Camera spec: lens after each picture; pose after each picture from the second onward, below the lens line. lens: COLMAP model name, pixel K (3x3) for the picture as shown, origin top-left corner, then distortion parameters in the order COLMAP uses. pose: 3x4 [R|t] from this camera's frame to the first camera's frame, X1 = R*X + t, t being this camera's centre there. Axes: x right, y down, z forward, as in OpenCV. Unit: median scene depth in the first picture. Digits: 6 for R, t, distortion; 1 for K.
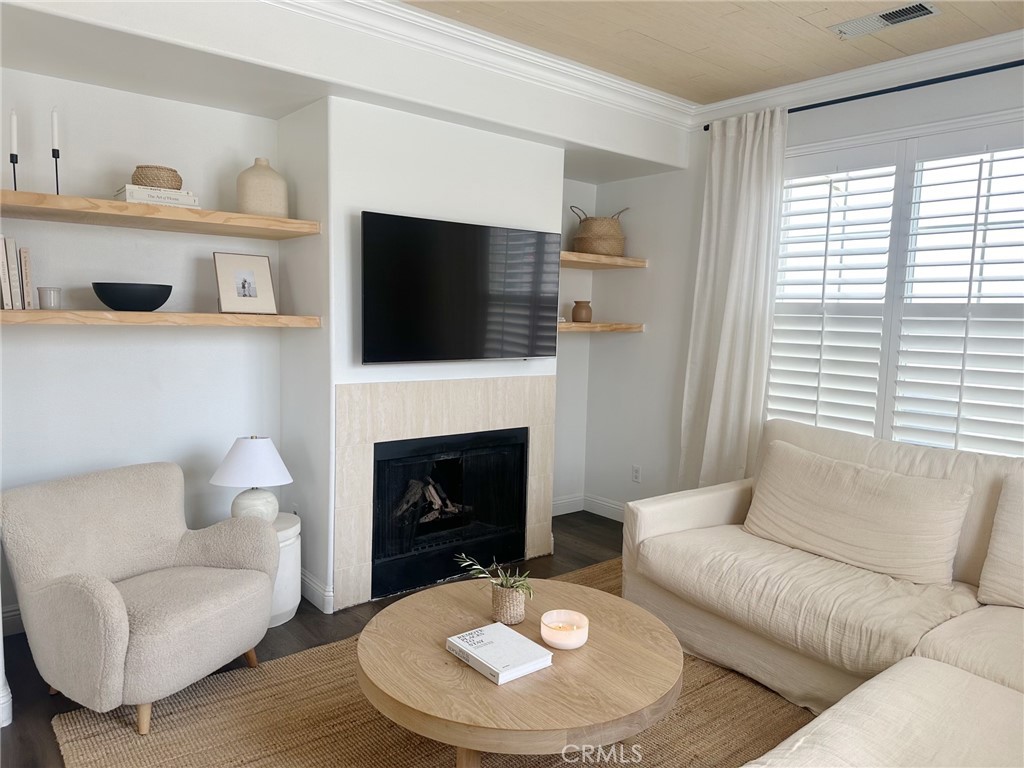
lens RADIAL K [[714.8, 0, 504.1], [0, 714.8, 382.3], [0, 0, 1]] dist [0.036503, -0.044315]
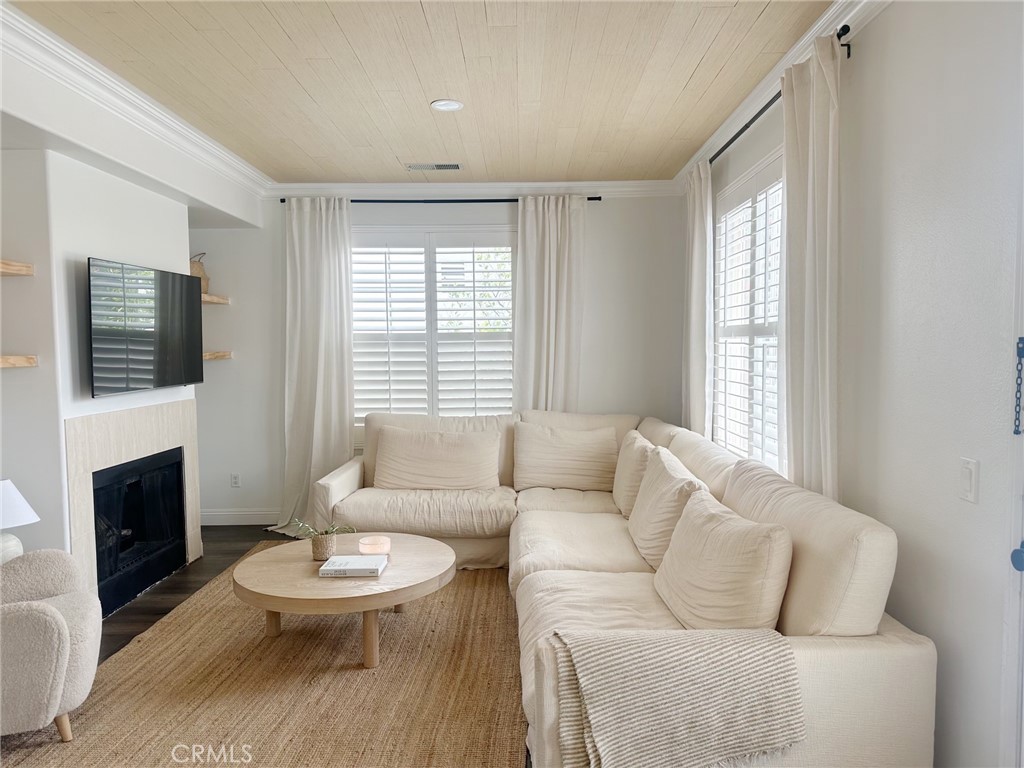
lens RADIAL K [[714.8, 0, 521.6], [0, 714.8, 380.9], [0, 0, 1]] dist [0.036503, -0.044315]
pose [[0.633423, -0.070227, 0.770612, -0.570059], [0.099233, 0.995023, 0.009111, 0.003206], [-0.767416, 0.070699, 0.637239, -0.168103]]
